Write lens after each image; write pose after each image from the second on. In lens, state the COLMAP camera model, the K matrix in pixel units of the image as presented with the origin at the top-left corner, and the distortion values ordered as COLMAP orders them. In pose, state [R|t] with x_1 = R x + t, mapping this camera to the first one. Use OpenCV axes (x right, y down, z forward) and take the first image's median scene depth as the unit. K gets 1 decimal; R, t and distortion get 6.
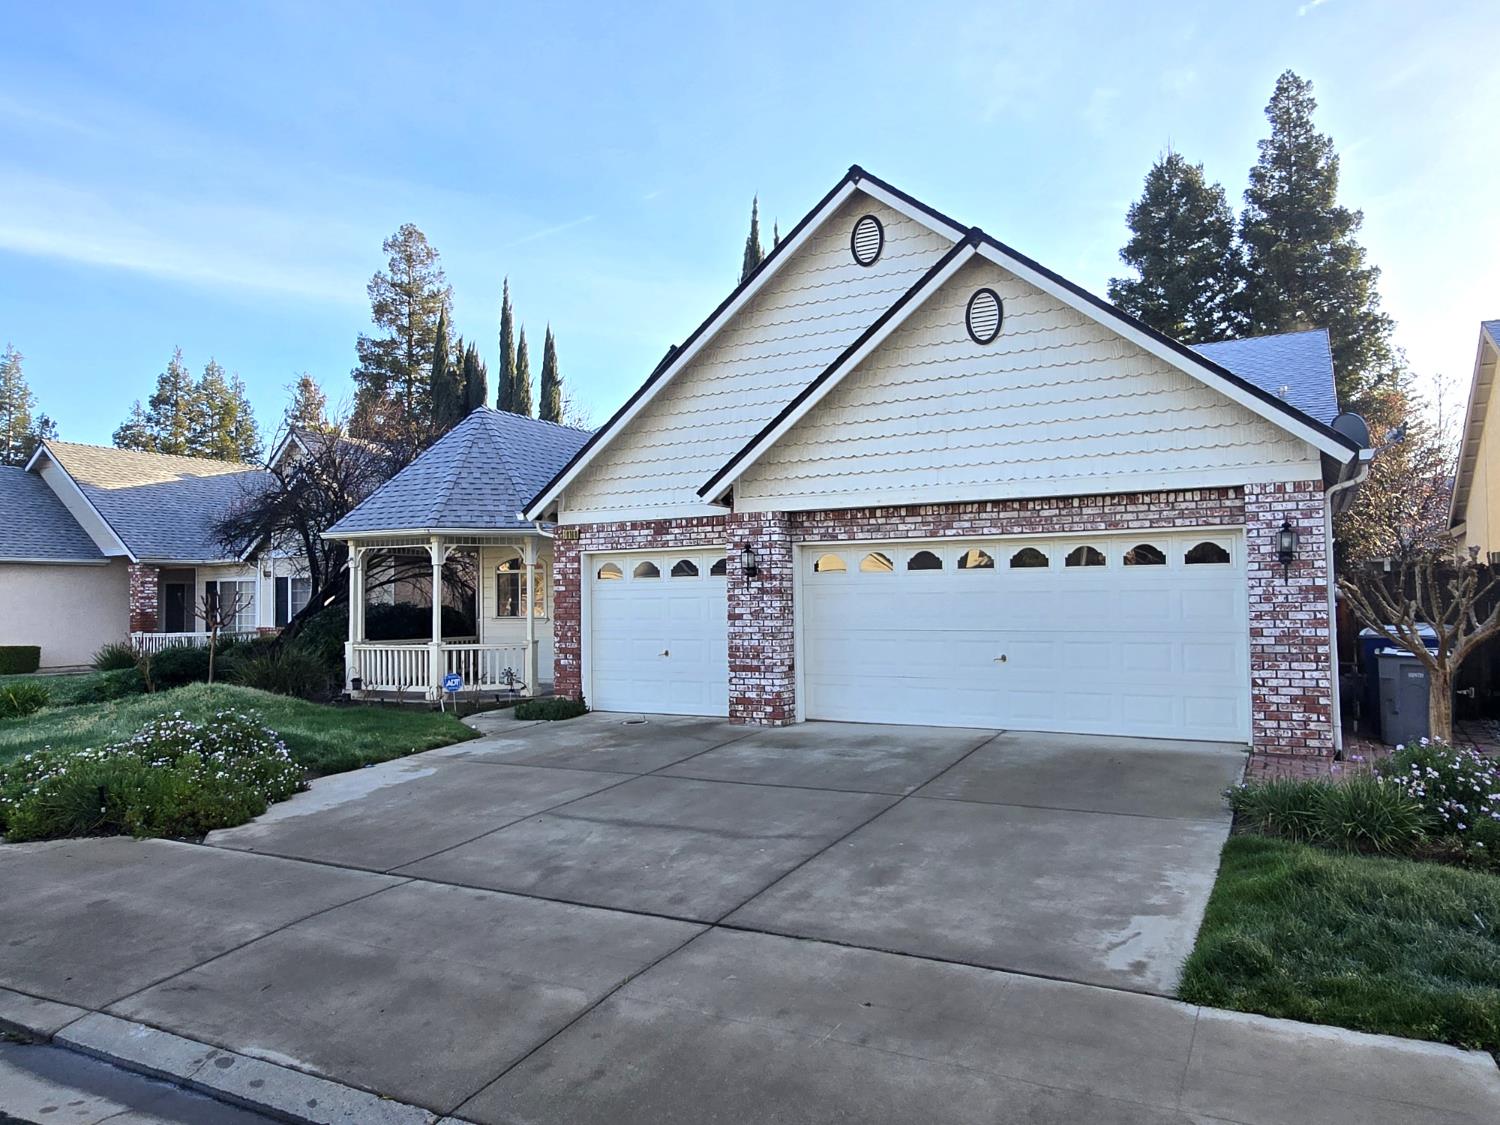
lens RADIAL K [[610.9, 0, 759.2], [0, 610.9, 576.4], [0, 0, 1]] dist [-0.004242, 0.000337]
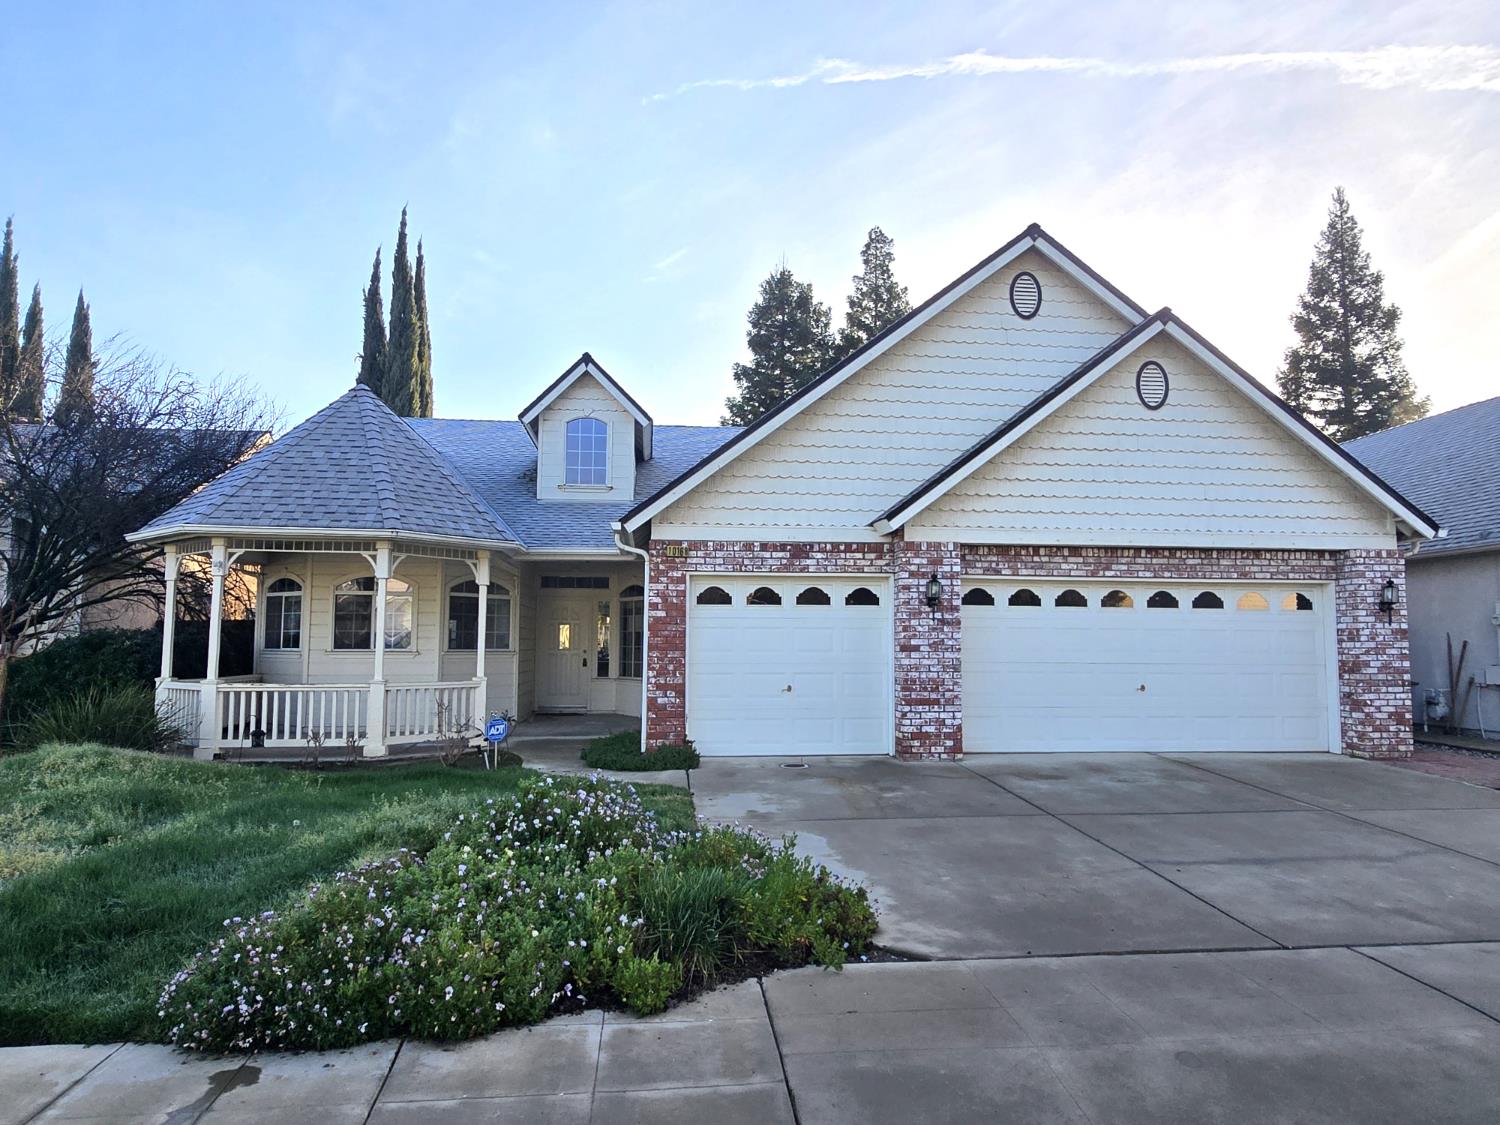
lens RADIAL K [[610.9, 0, 773.2], [0, 610.9, 596.5], [0, 0, 1]] dist [-0.004242, 0.000337]
pose [[0.931649, 0.042400, 0.360876, -0.609694], [-0.032455, 0.998909, -0.033576, 0.024392], [-0.361906, 0.019568, 0.932009, 0.183932]]
